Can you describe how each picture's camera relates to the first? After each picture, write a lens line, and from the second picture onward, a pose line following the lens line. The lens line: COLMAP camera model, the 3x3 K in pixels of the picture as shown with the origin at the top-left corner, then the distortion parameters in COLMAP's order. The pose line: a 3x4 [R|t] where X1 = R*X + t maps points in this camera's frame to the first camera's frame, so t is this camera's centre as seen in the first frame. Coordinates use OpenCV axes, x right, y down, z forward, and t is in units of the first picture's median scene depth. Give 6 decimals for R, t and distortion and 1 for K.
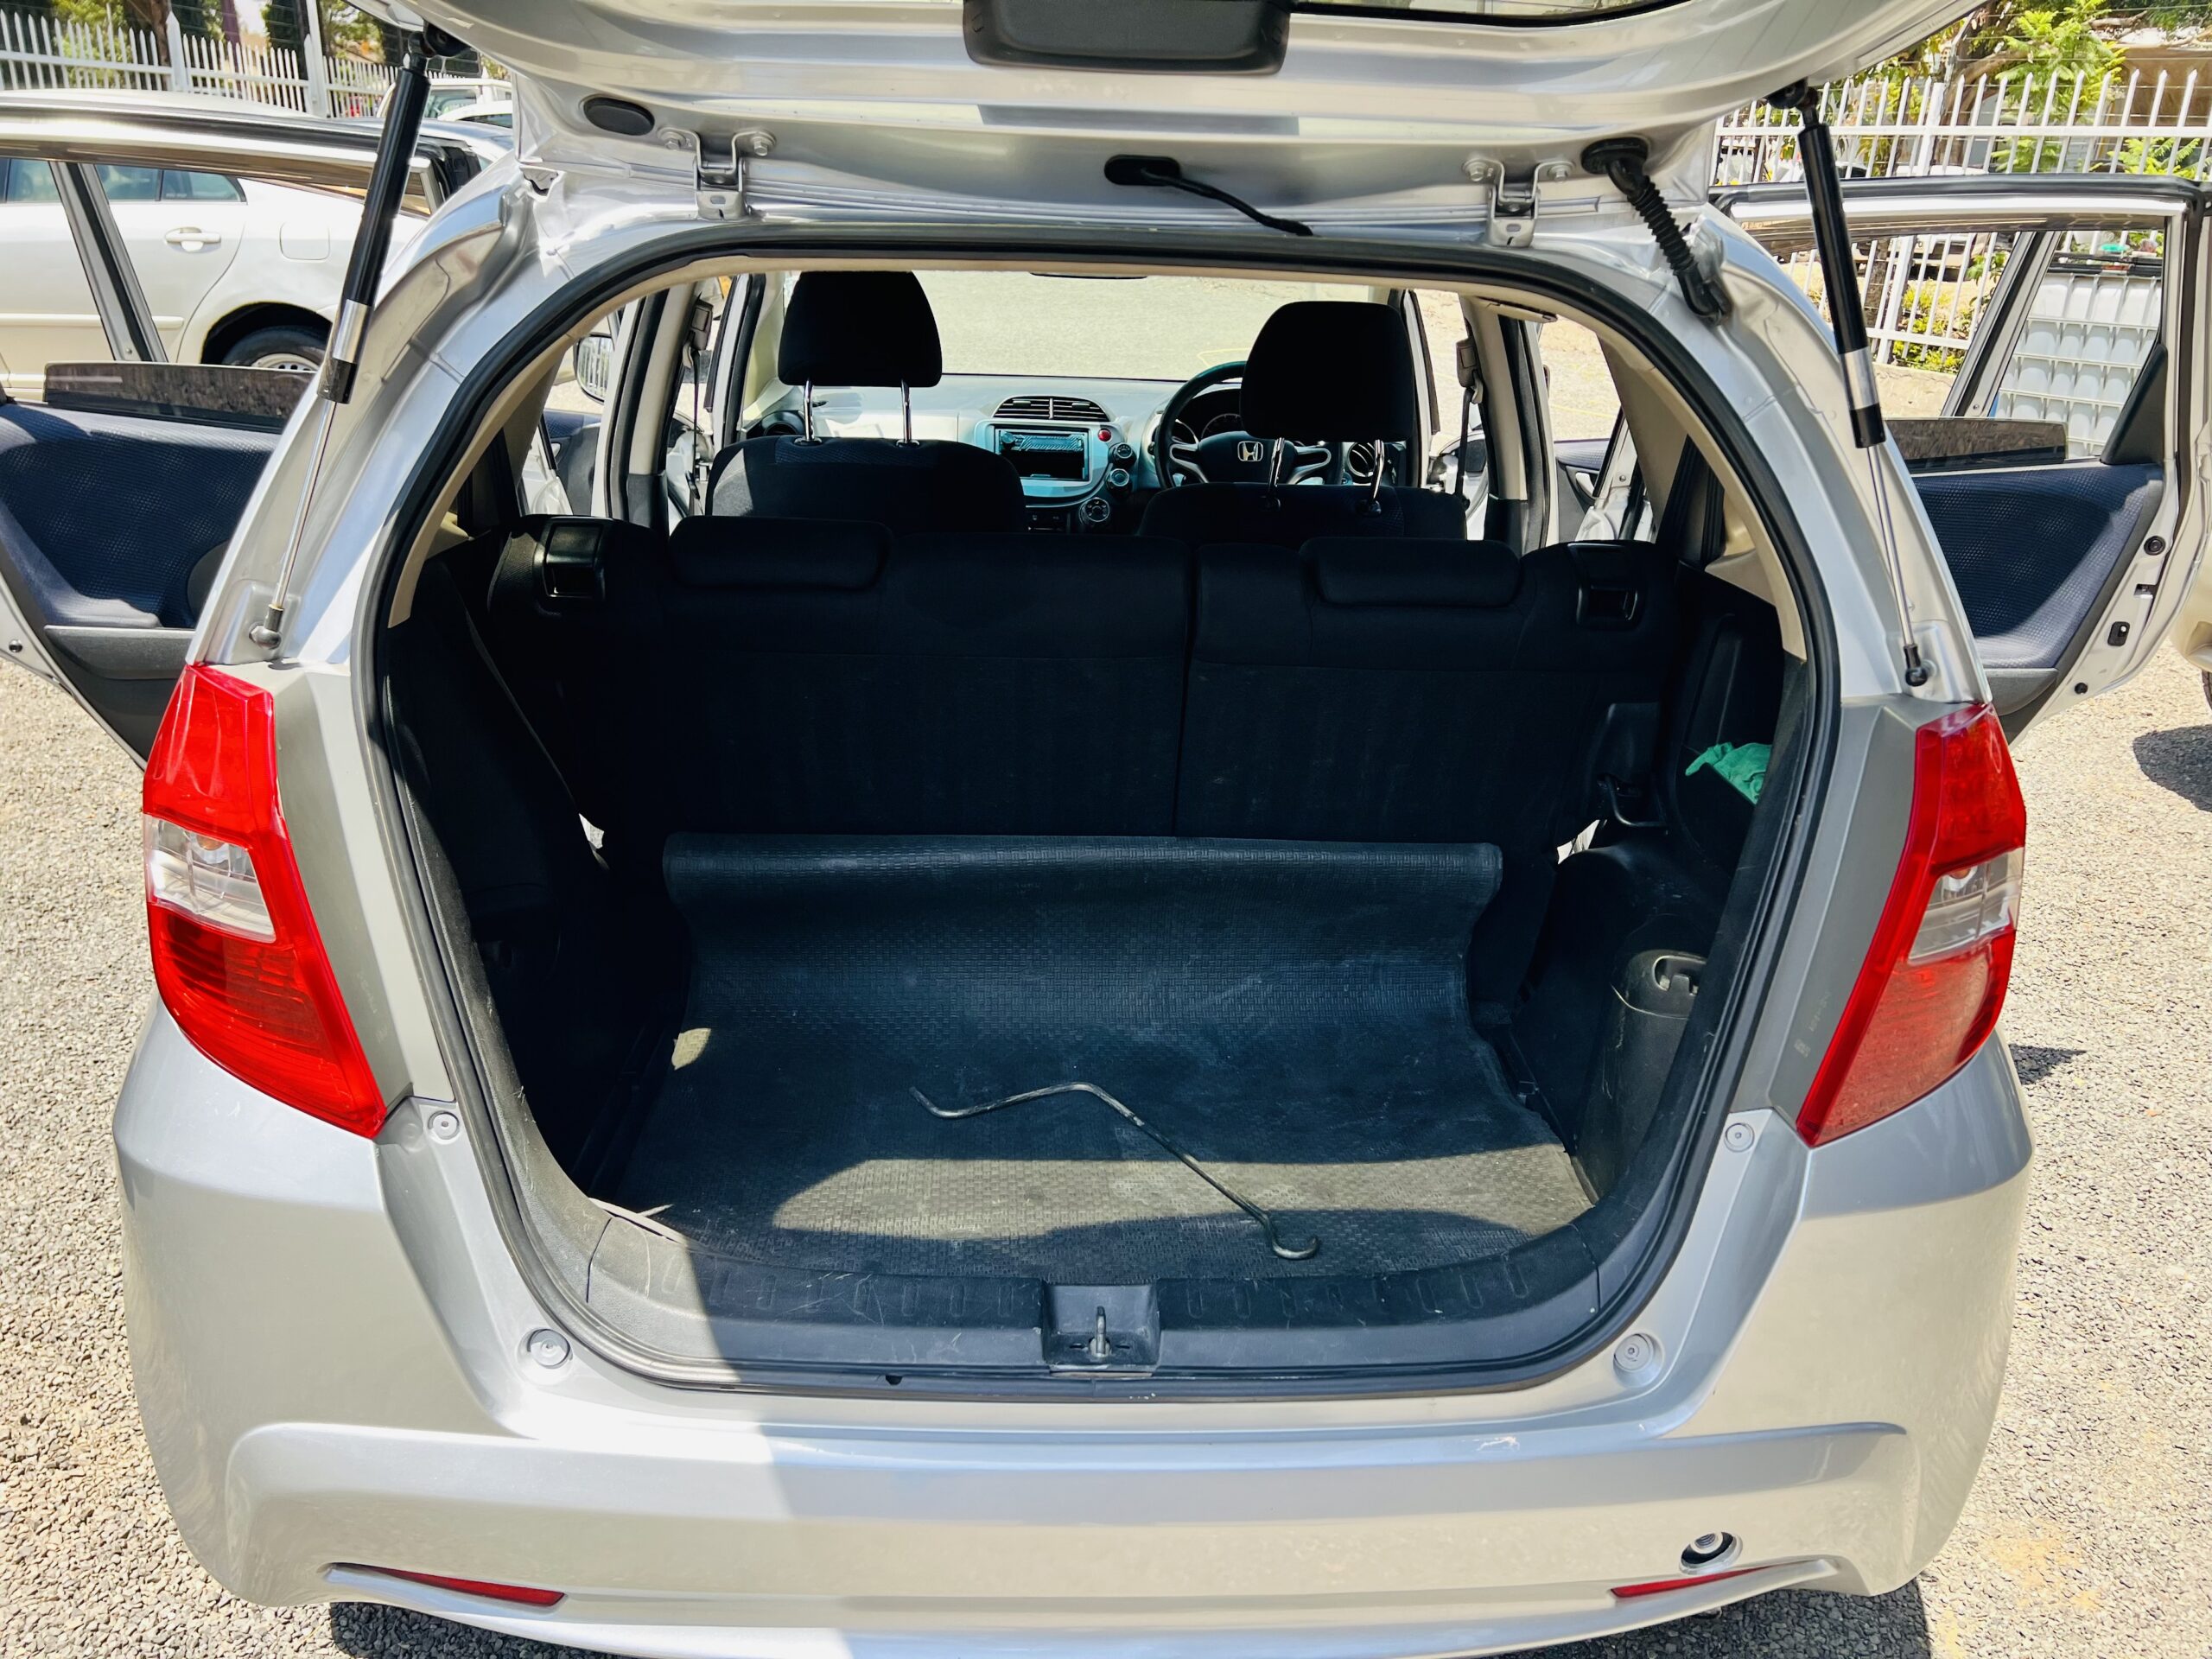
lens RADIAL K [[1654.4, 0, 1107.1], [0, 1654.4, 832.0], [0, 0, 1]] dist [0.013561, -0.008213]
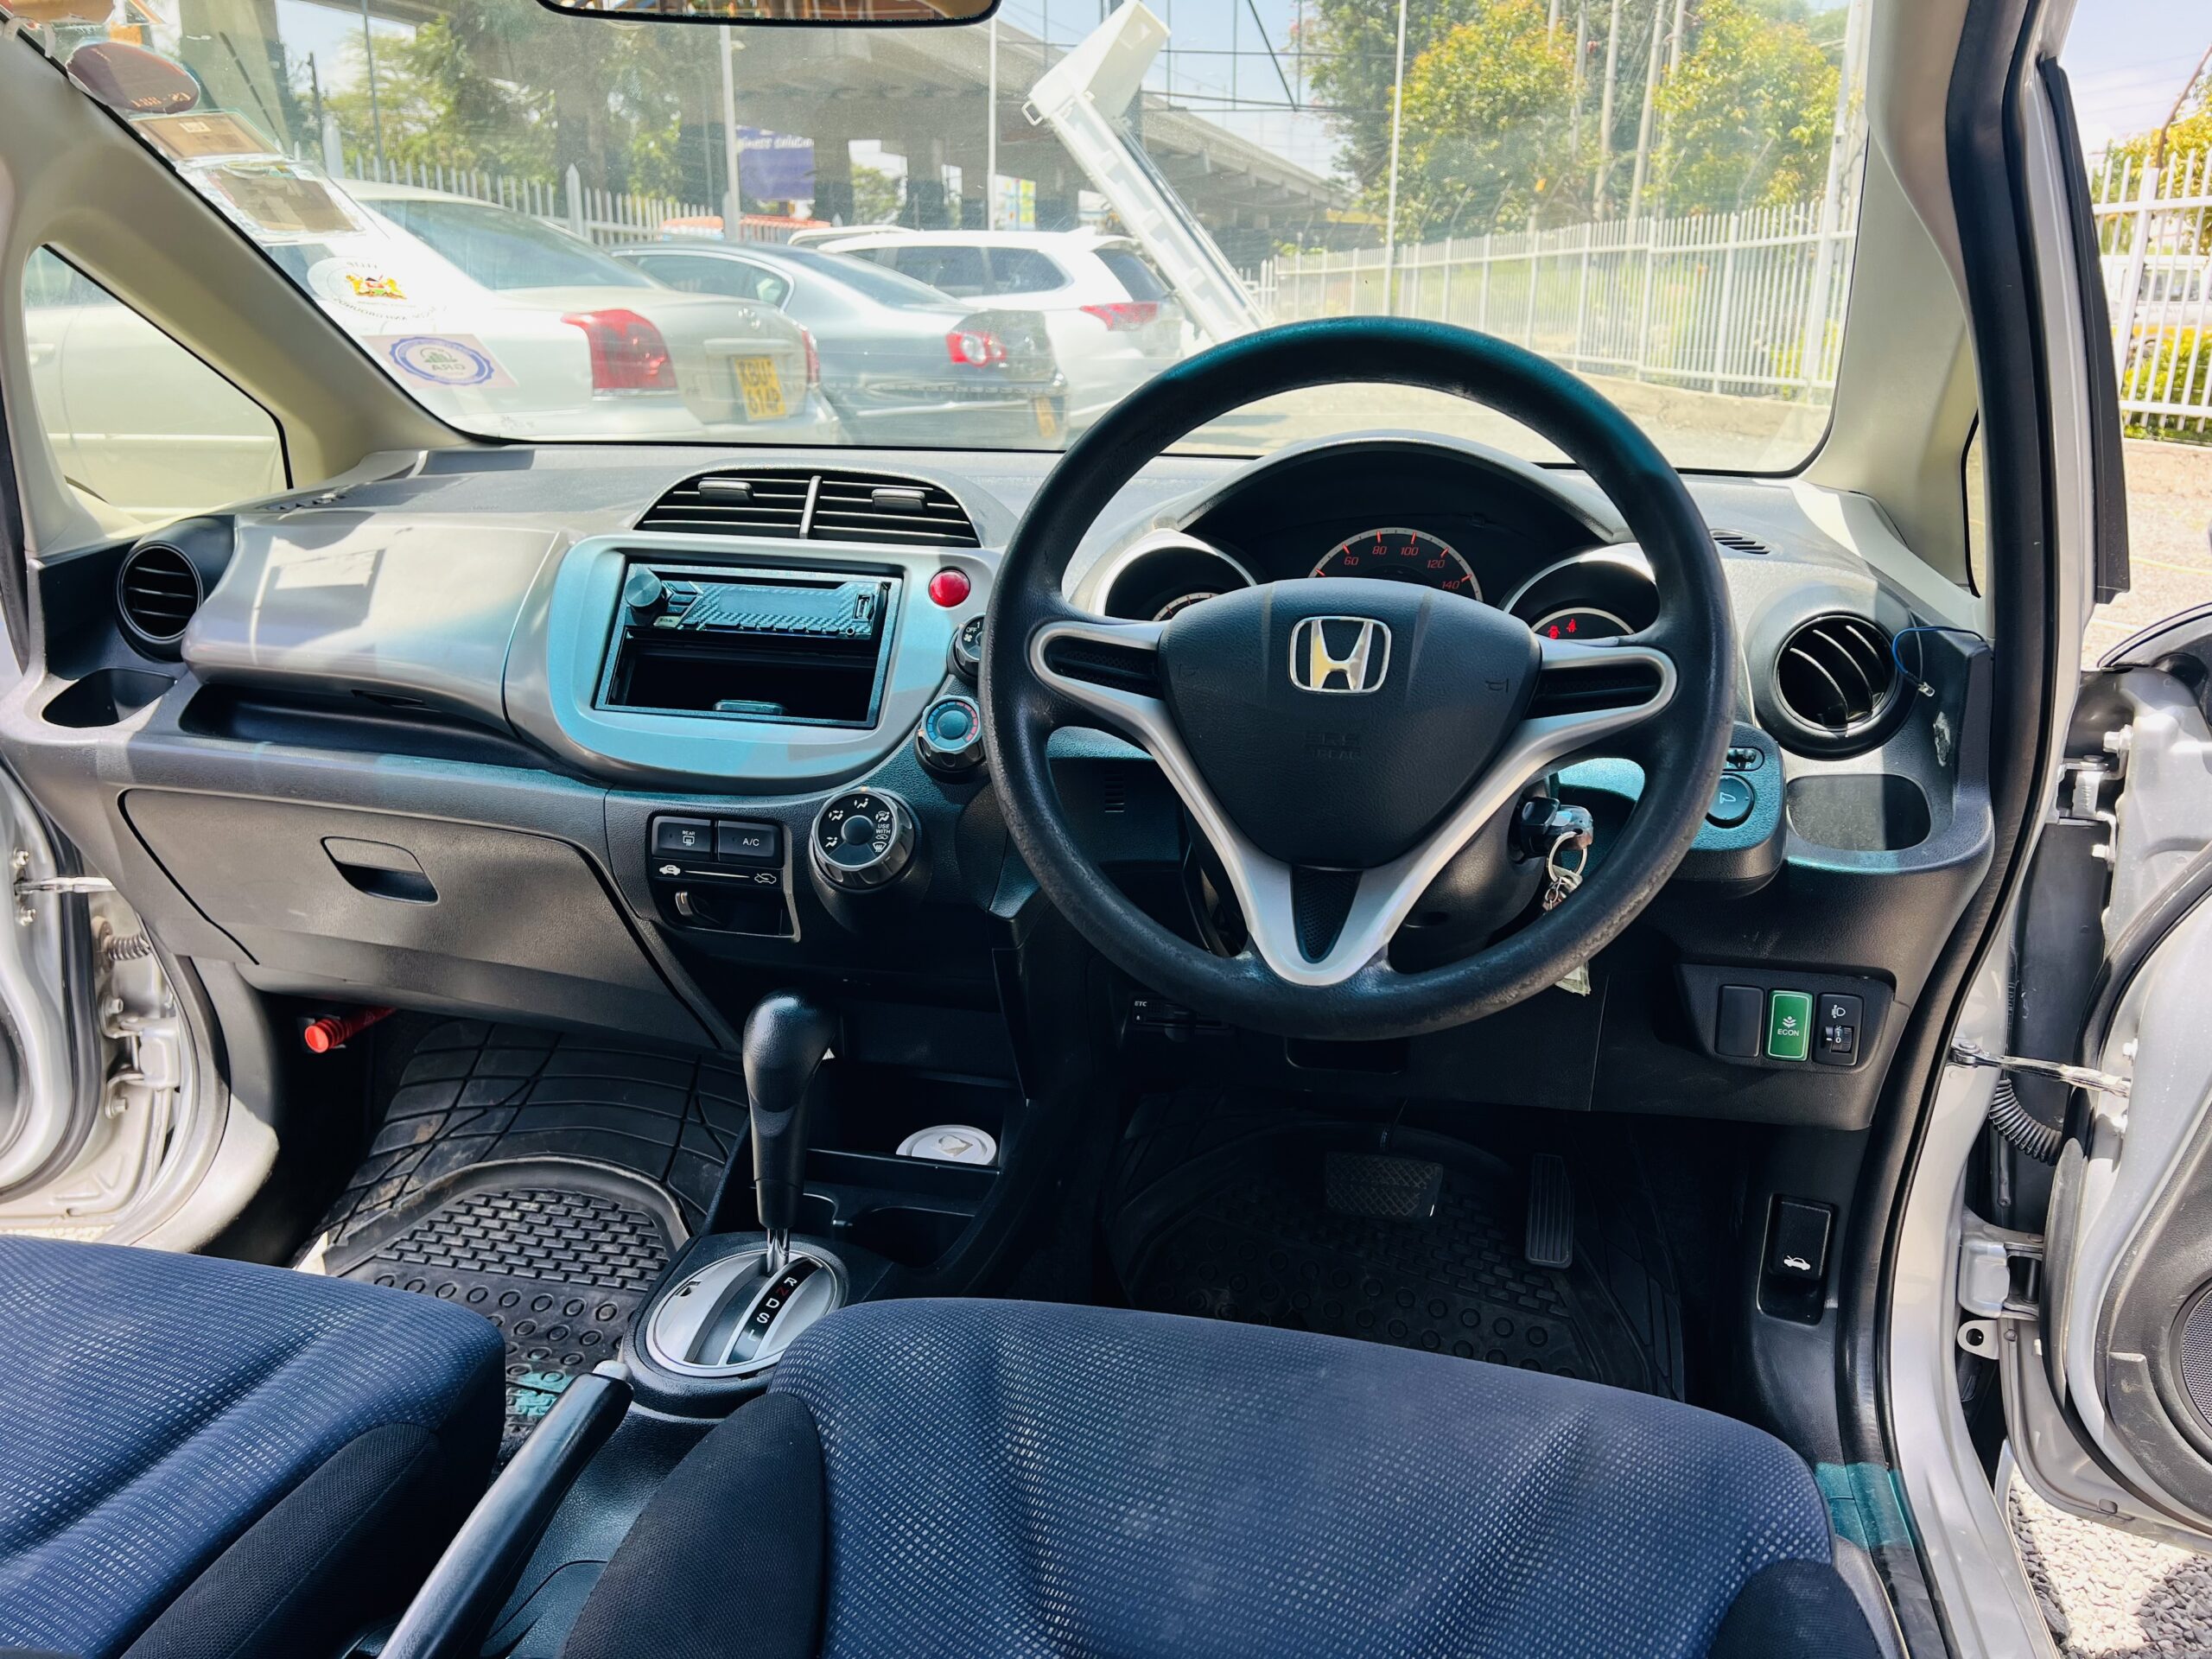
lens RADIAL K [[1654.4, 0, 1099.1], [0, 1654.4, 828.5], [0, 0, 1]] dist [0.013561, -0.008213]
pose [[0.960158, 0.054231, -0.274146, 0.115164], [-0.080478, 0.993090, -0.085411, -0.169143], [0.267620, 0.104070, 0.957888, 0.709517]]
